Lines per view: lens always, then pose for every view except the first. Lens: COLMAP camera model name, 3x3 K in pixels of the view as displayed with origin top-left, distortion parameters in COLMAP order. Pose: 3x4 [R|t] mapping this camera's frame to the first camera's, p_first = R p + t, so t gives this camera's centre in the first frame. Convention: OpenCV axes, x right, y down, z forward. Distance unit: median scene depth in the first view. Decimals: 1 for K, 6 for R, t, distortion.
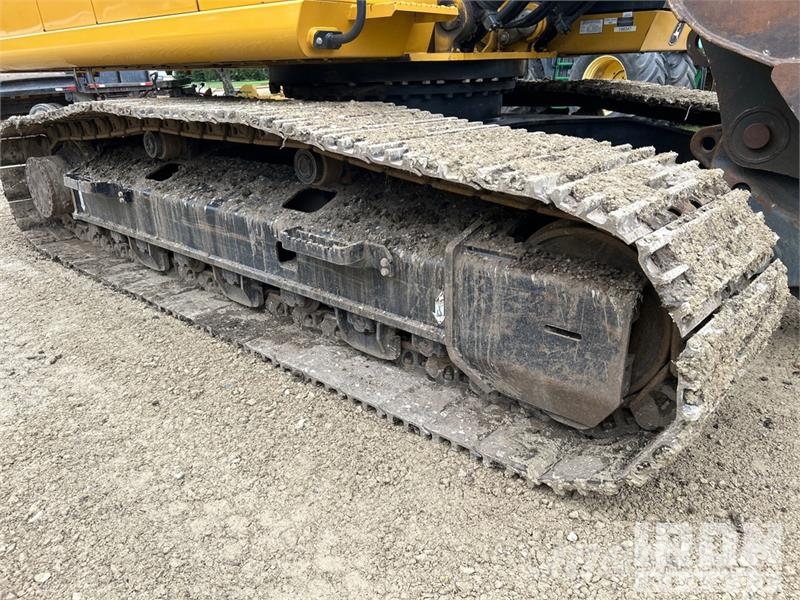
lens RADIAL K [[603.9, 0, 413.9], [0, 603.9, 289.2], [0, 0, 1]] dist [0.004276, -0.007497]
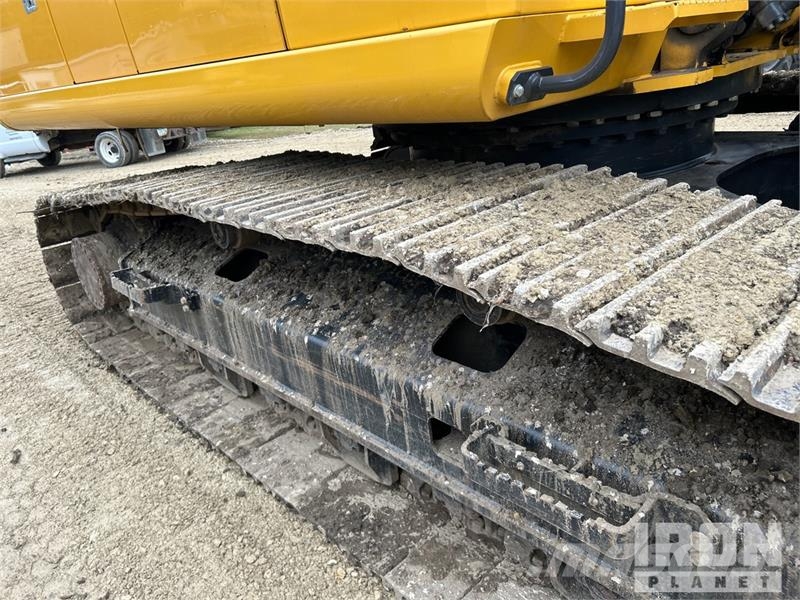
lens RADIAL K [[607.1, 0, 398.6], [0, 607.1, 276.5], [0, 0, 1]] dist [0.029408, -0.039050]
pose [[0.990545, -0.052518, -0.126741, -0.153159], [0.052447, 0.998616, -0.003900, -0.191128], [0.126771, -0.002784, 0.991928, 0.346310]]
